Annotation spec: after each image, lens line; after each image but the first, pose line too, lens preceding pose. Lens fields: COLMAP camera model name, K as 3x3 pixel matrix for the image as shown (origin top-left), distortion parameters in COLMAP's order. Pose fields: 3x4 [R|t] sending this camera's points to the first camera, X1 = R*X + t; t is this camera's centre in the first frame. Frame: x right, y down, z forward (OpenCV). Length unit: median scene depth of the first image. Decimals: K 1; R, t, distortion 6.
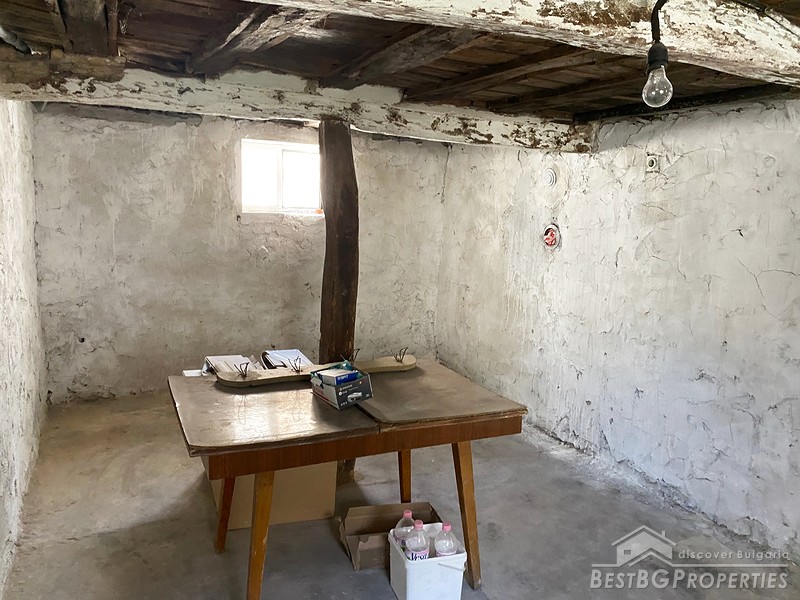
lens RADIAL K [[617.0, 0, 400.0], [0, 617.0, 300.0], [0, 0, 1]] dist [0.059420, -0.074481]
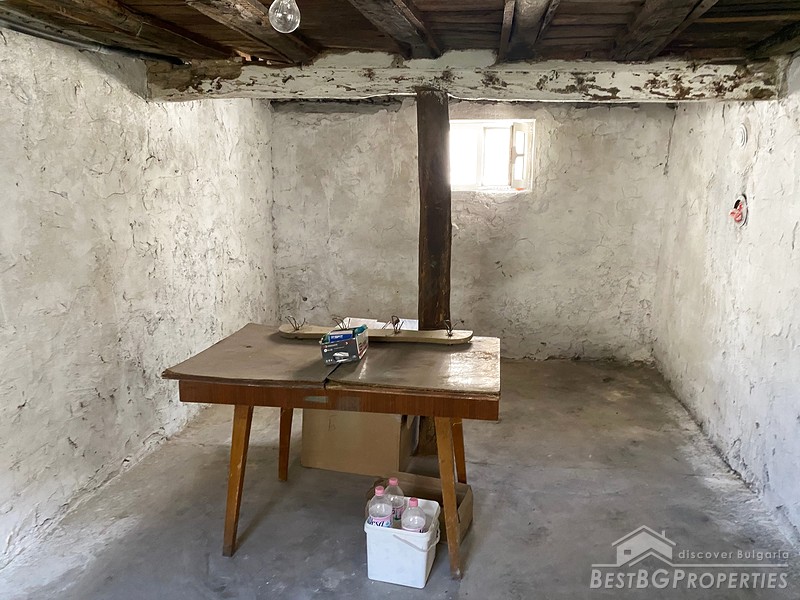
lens RADIAL K [[617.0, 0, 400.0], [0, 617.0, 300.0], [0, 0, 1]] dist [0.059420, -0.074481]
pose [[0.837288, 0.075377, -0.541541, 0.361579], [-0.065029, 0.997150, 0.038251, 0.009782], [0.542881, 0.003189, 0.839804, 0.113010]]
